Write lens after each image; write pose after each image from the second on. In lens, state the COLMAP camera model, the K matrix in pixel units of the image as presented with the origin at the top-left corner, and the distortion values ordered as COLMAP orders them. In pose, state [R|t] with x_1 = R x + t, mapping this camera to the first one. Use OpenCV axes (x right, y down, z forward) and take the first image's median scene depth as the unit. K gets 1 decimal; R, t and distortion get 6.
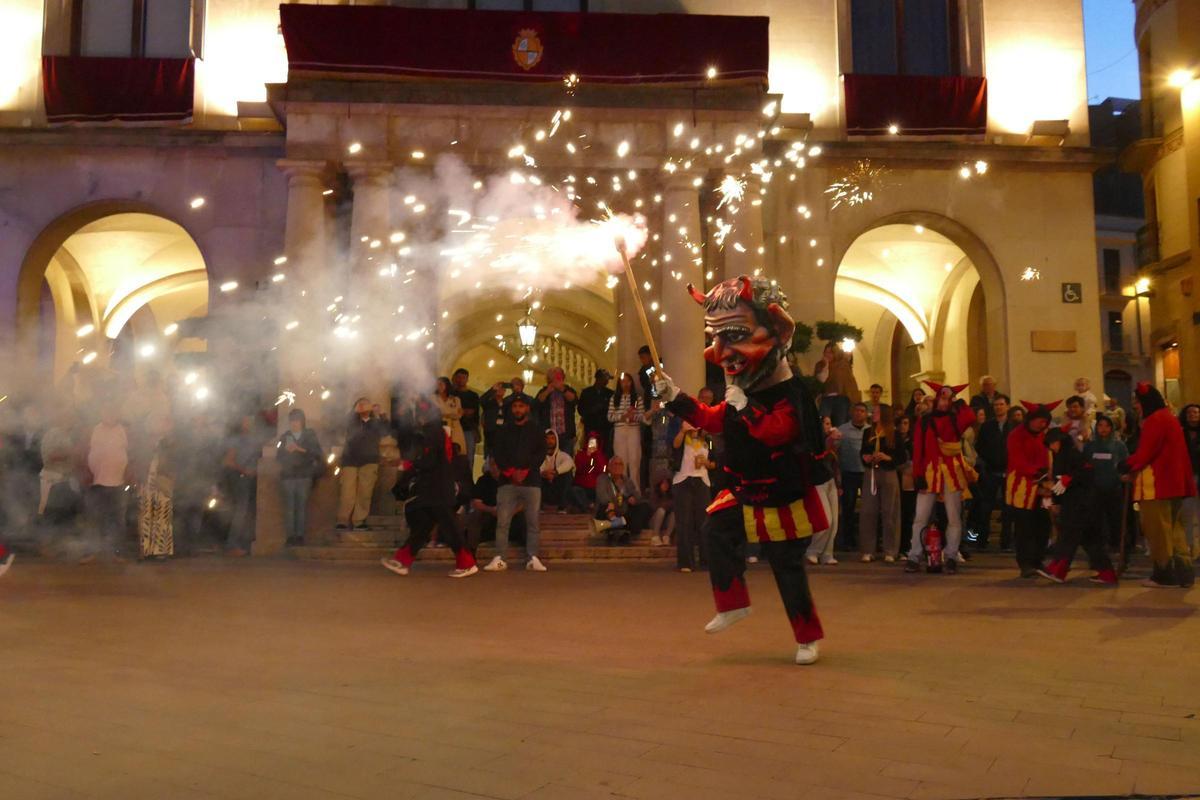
lens RADIAL K [[849.8, 0, 600.0], [0, 849.8, 400.0], [0, 0, 1]] dist [-0.015591, 0.002056]
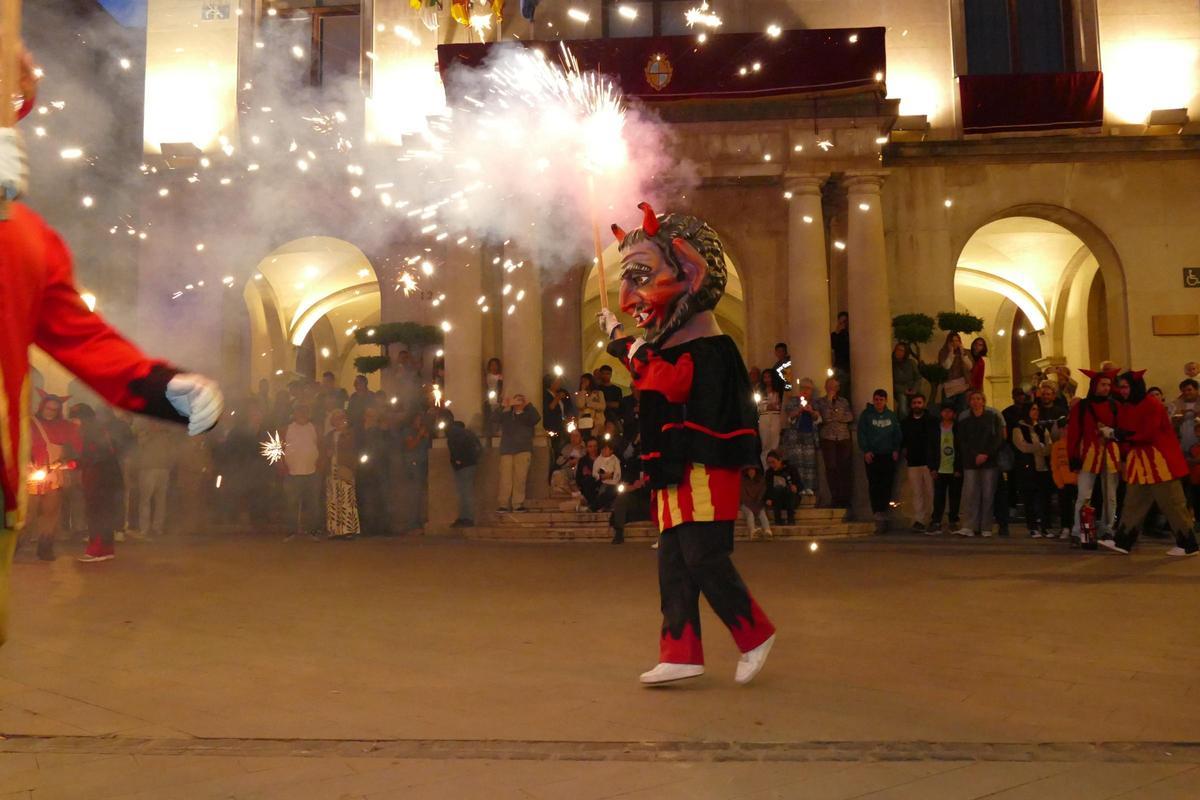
lens RADIAL K [[875.4, 0, 600.0], [0, 875.4, 400.0], [0, 0, 1]] dist [-0.029265, 0.004100]
pose [[0.993212, -0.019703, -0.114633, -0.038855], [0.021127, 0.999714, 0.011221, -0.005061], [0.114379, -0.013567, 0.993344, -0.123819]]
